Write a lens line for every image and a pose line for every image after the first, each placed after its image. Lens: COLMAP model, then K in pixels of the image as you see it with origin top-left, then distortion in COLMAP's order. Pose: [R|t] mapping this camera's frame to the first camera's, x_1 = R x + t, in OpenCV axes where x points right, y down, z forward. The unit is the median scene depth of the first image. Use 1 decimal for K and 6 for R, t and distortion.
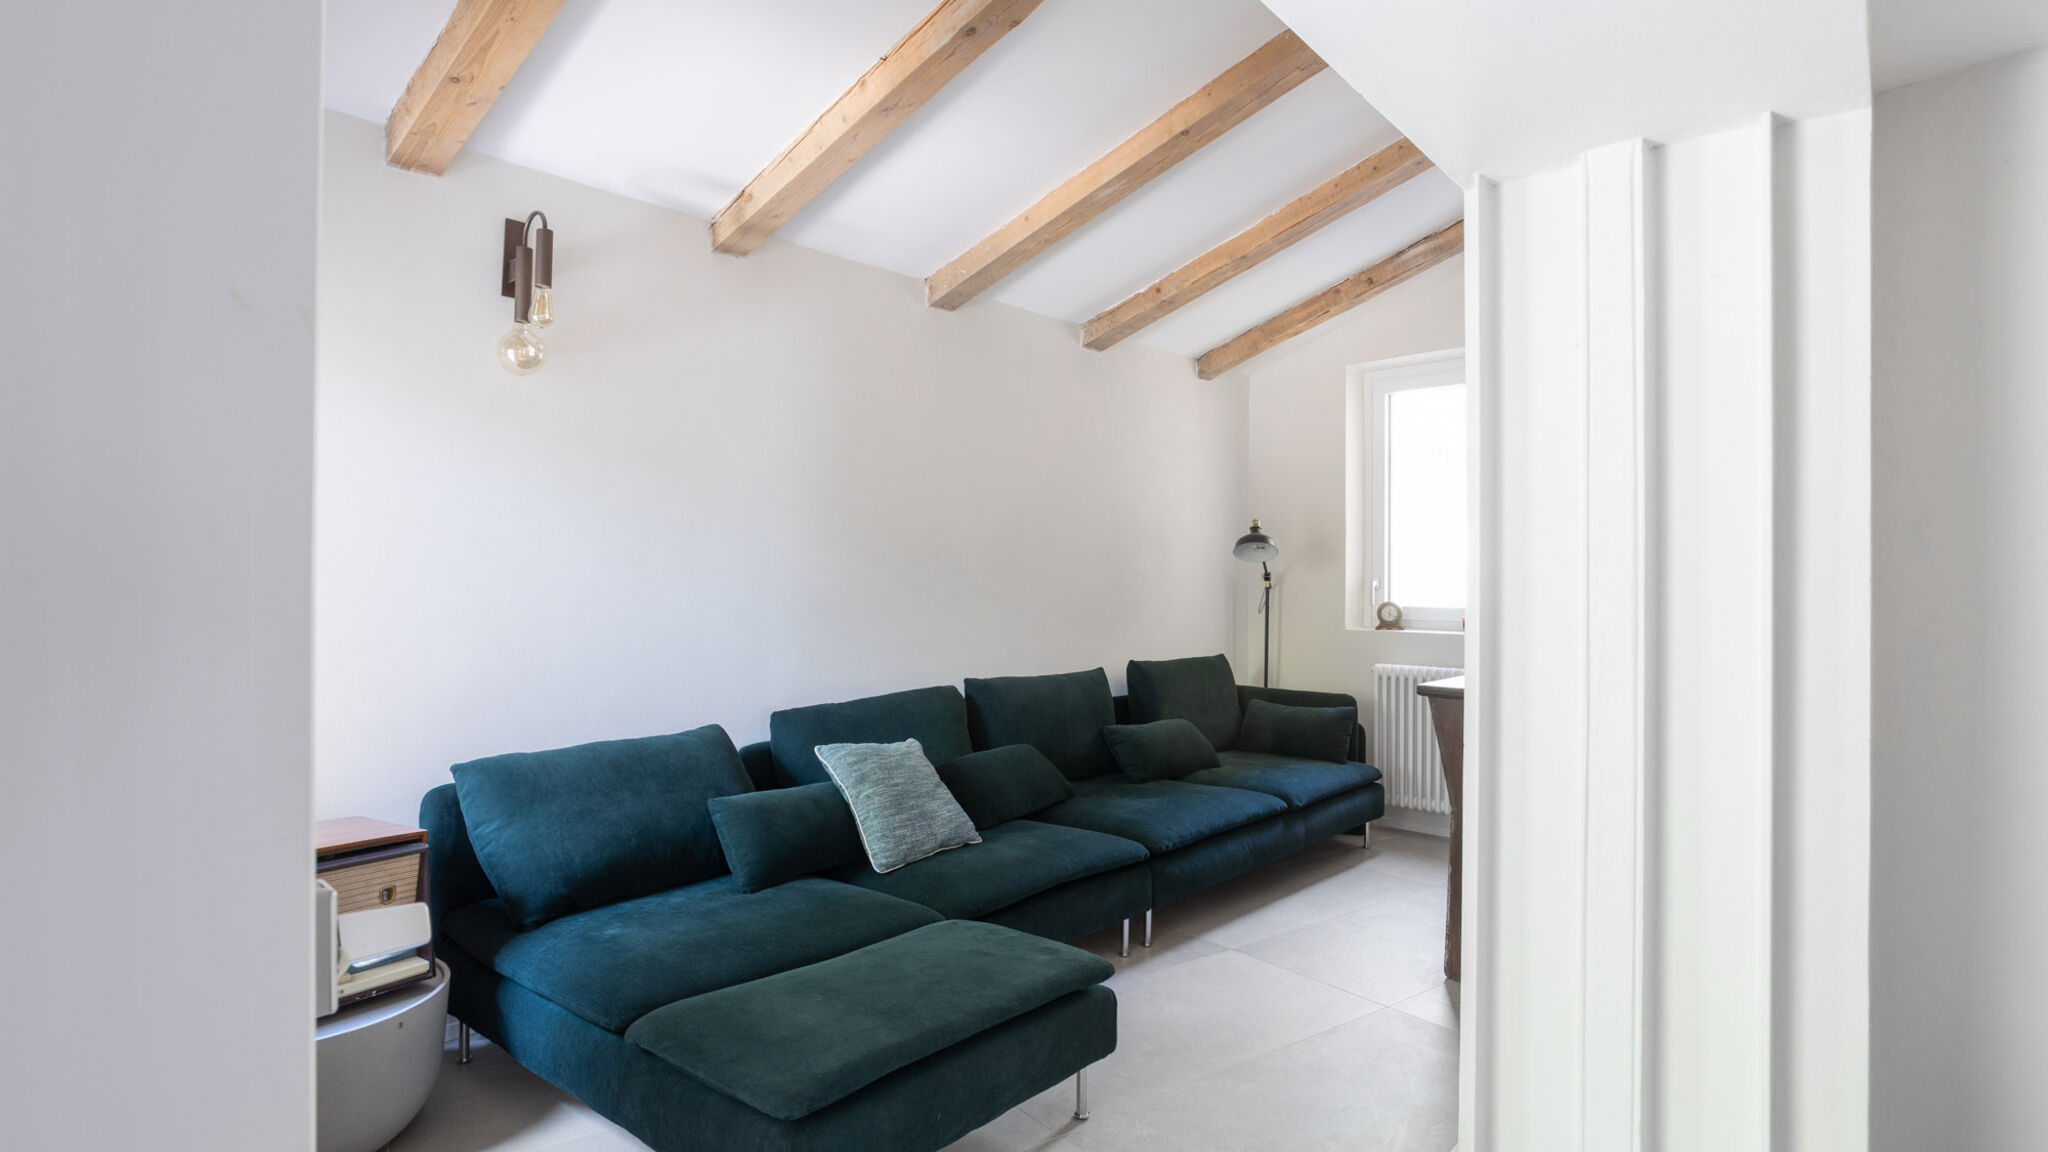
lens RADIAL K [[1141.0, 0, 1029.9], [0, 1141.0, 569.8], [0, 0, 1]] dist [-0.029234, -0.000914]
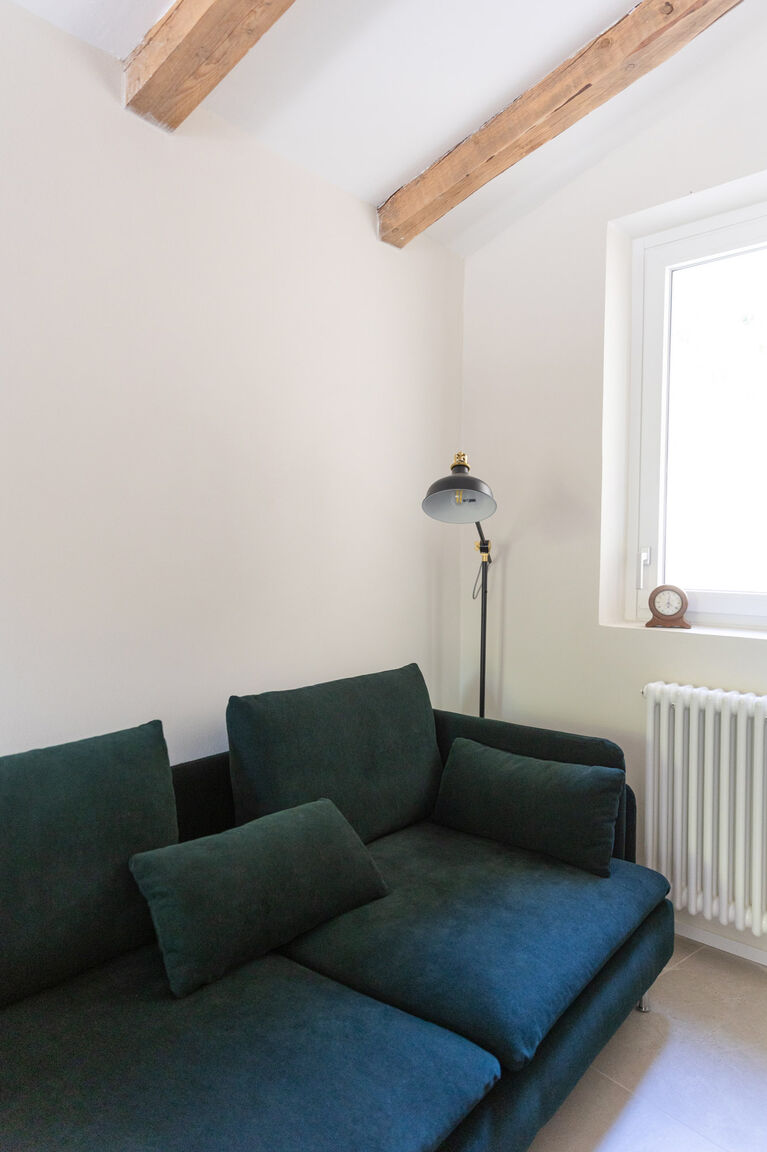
lens RADIAL K [[781.7, 0, 381.0], [0, 781.7, 580.1], [0, 0, 1]] dist [0.020180, 0.006852]
pose [[0.999066, -0.002001, 0.043167, 0.151470], [-0.000145, 0.998766, 0.049665, 0.003352], [-0.043213, -0.049625, 0.997833, 0.641857]]
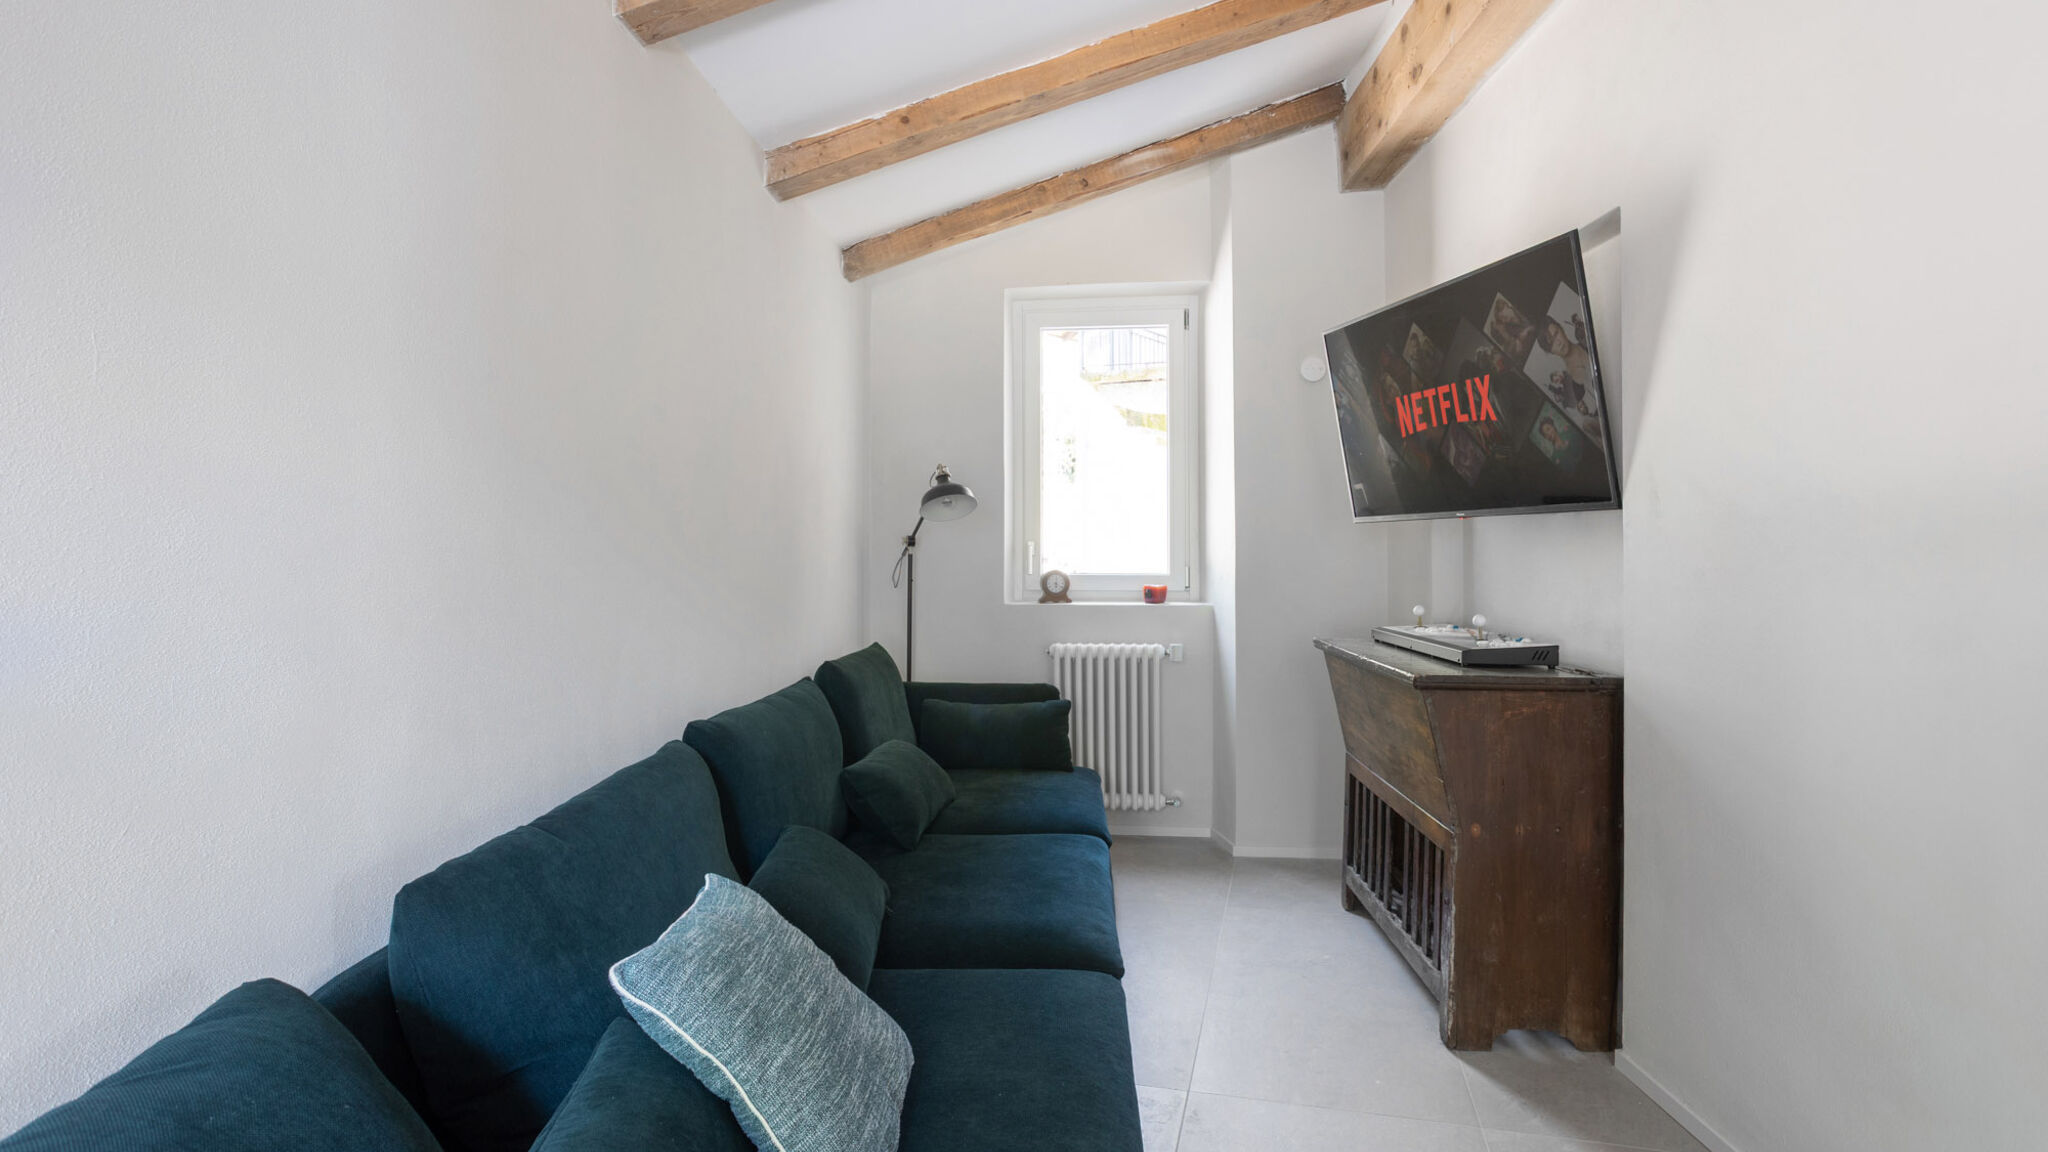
lens RADIAL K [[1052.8, 0, 1070.4], [0, 1052.8, 527.5], [0, 0, 1]] dist [-0.000503, 0.000164]
pose [[0.769392, 0.006759, 0.638742, -0.208536], [0.002579, 0.999903, -0.013687, 0.008156], [-0.638772, 0.012178, 0.769299, 0.441561]]
